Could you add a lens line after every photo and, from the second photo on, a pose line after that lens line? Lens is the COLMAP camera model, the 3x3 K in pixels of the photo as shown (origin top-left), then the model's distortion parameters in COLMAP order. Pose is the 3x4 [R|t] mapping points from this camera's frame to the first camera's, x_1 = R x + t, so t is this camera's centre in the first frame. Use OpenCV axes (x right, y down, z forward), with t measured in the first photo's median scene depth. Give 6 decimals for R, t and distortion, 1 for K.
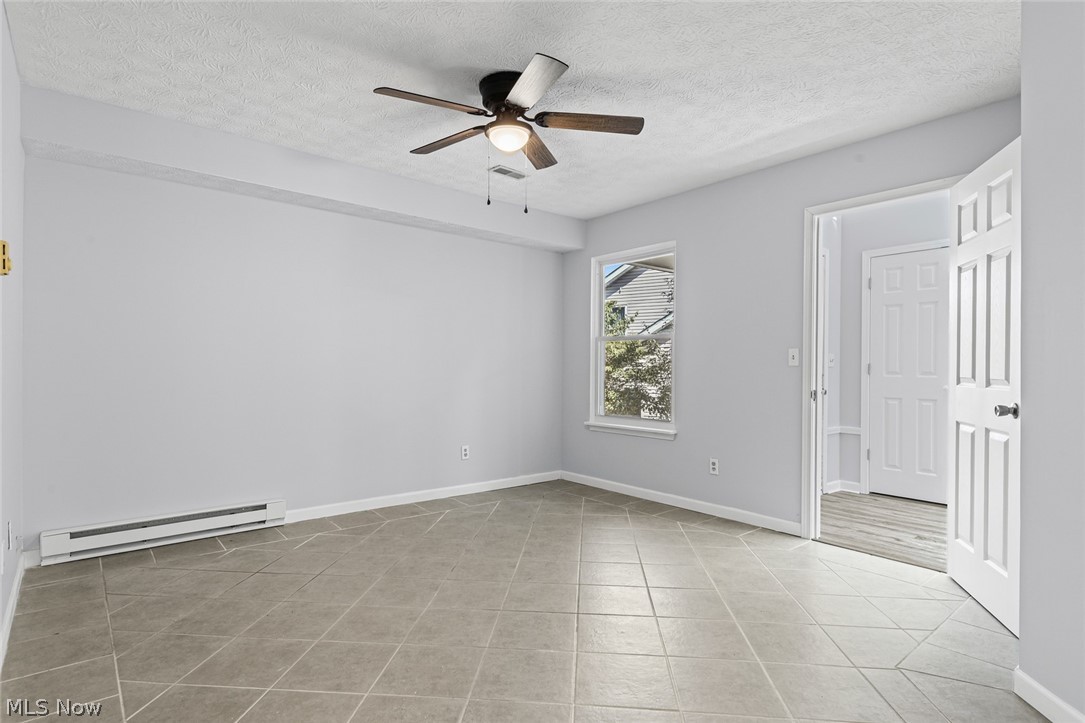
lens RADIAL K [[561.8, 0, 542.5], [0, 561.8, 361.5], [0, 0, 1]] dist [0.001558, -0.000084]
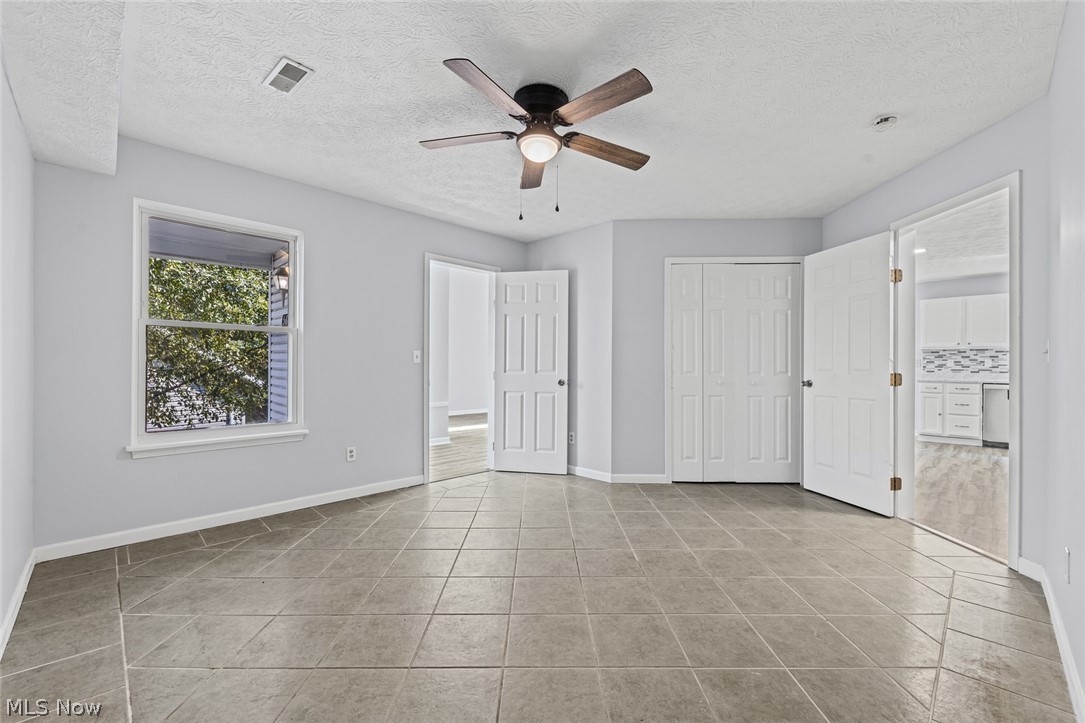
lens RADIAL K [[438.0, 0, 542.5], [0, 438.0, 361.5], [0, 0, 1]] dist [0.000395, -0.000051]
pose [[-0.080556, 0.001455, 0.996749, -0.625546], [-0.013527, 0.999905, -0.002553, 0.002607], [-0.996658, -0.013689, -0.080529, 0.750346]]
